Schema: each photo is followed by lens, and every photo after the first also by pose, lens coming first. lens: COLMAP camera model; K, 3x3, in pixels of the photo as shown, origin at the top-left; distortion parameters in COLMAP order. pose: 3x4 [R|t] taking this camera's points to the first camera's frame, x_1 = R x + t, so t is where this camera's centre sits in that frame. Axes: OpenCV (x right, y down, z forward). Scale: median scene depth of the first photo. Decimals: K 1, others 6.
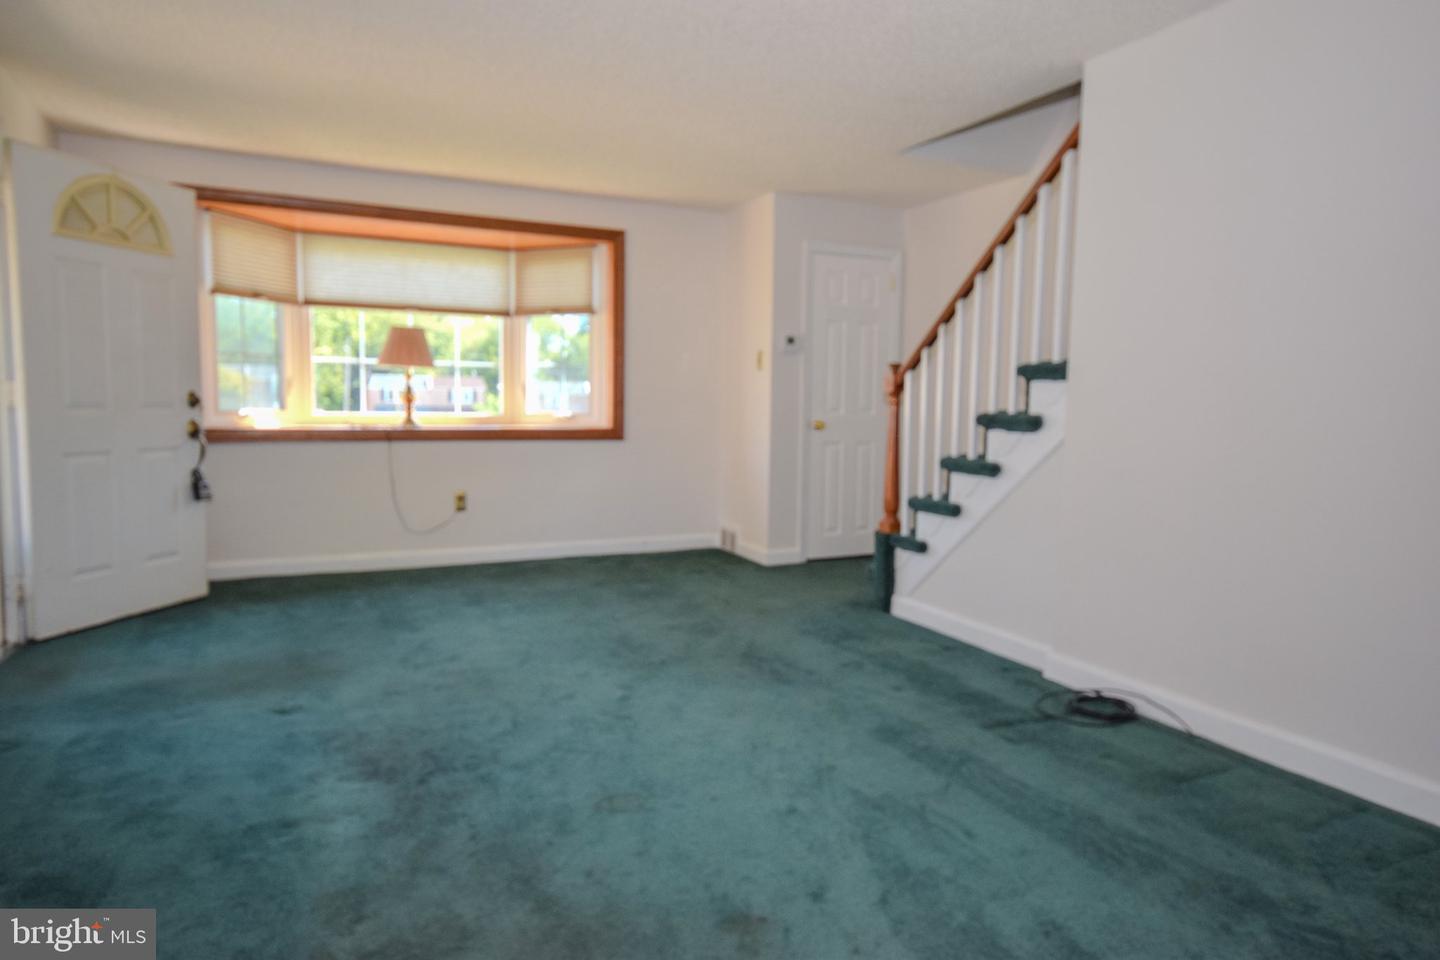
lens RADIAL K [[894.1, 0, 720.0], [0, 894.1, 480.0], [0, 0, 1]] dist [0.017110, 0.004828]
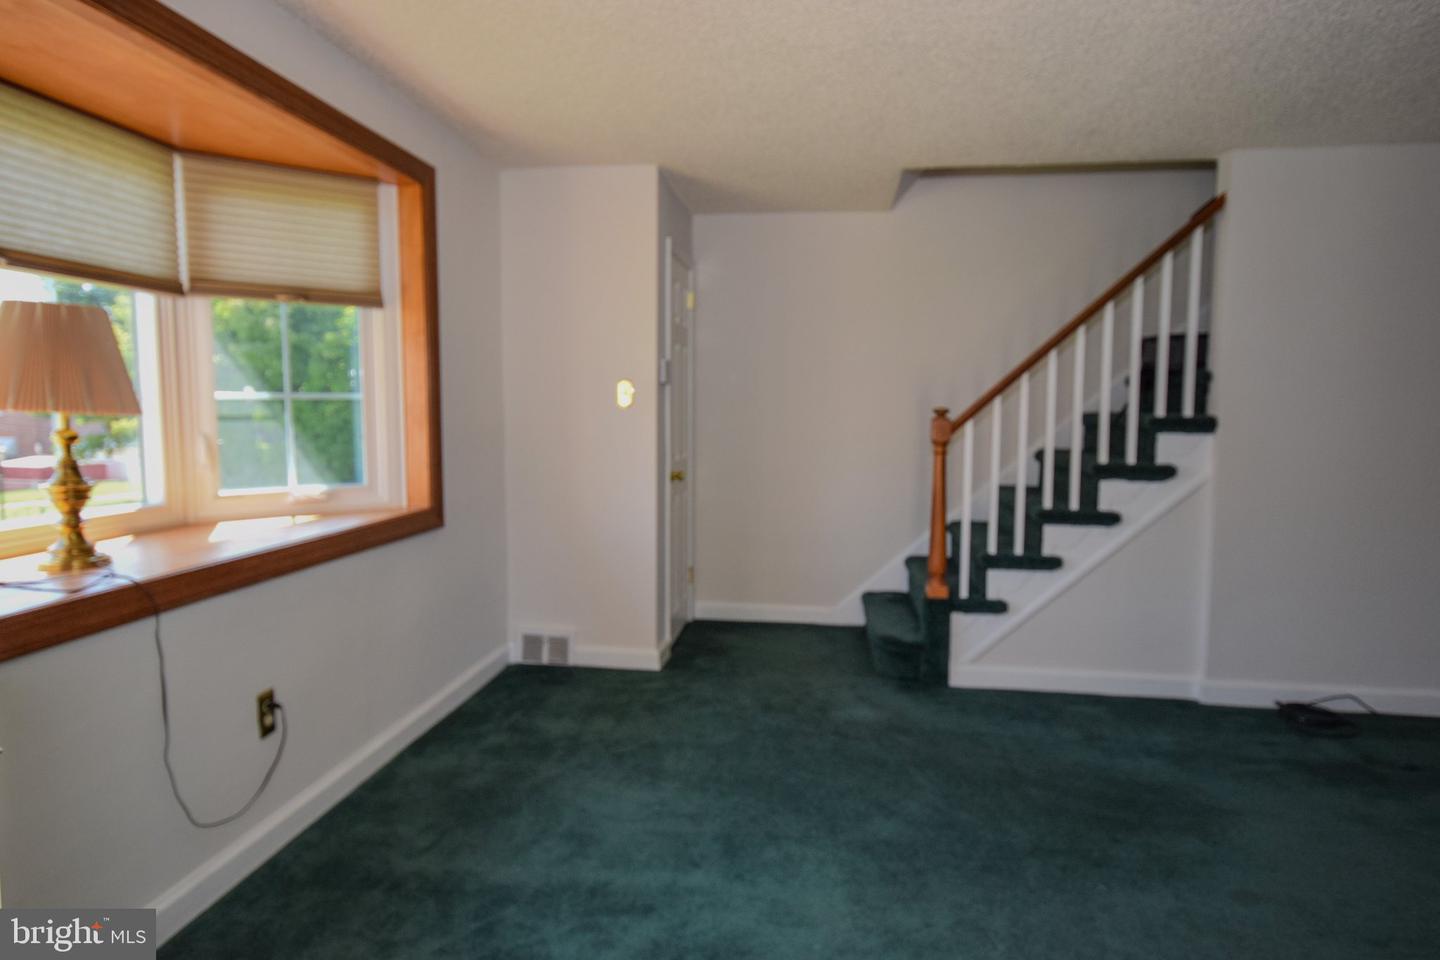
lens RADIAL K [[866.1, 0, 724.9], [0, 866.1, 471.6], [0, 0, 1]] dist [0.019821, 0.005527]
pose [[0.538929, -0.074814, 0.839022, -0.586071], [0.077405, 0.996232, 0.039113, -0.106302], [-0.838787, 0.043865, 0.542690, 0.640688]]
